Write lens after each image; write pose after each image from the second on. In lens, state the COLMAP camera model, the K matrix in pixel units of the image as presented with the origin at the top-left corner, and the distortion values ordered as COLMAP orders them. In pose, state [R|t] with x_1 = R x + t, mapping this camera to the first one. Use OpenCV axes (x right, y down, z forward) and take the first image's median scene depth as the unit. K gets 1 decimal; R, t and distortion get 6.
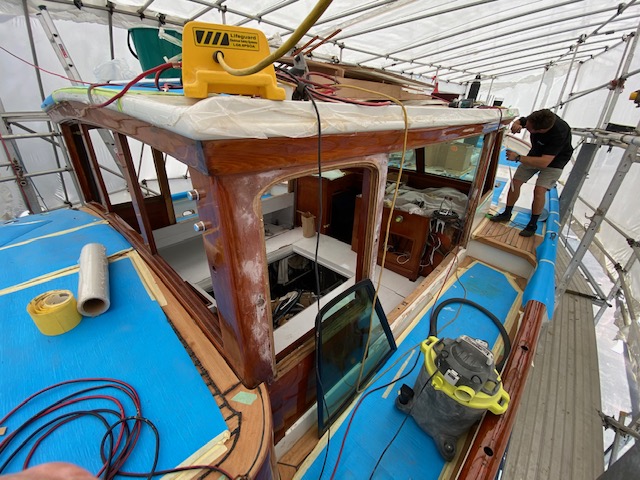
lens RADIAL K [[269.0, 0, 320.0], [0, 269.0, 240.0], [0, 0, 1]] dist [0.016335, -0.021329]
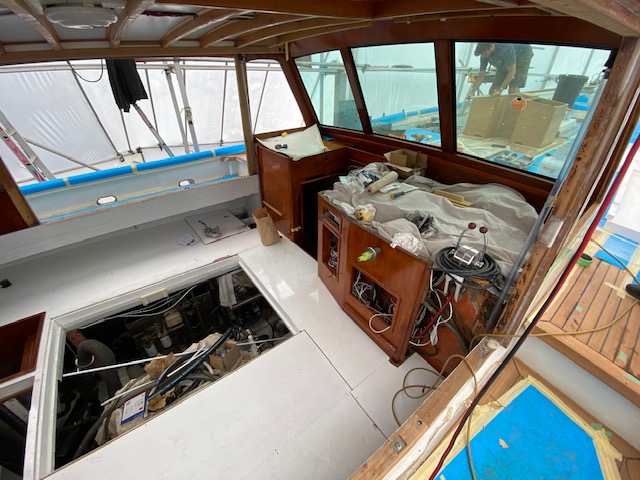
lens RADIAL K [[269.0, 0, 320.0], [0, 269.0, 240.0], [0, 0, 1]] dist [0.016335, -0.021329]
pose [[0.978272, 0.087928, -0.187758, 0.274719], [-0.065036, 0.990049, 0.124791, -0.147095], [0.196862, -0.109868, 0.974256, 0.472646]]
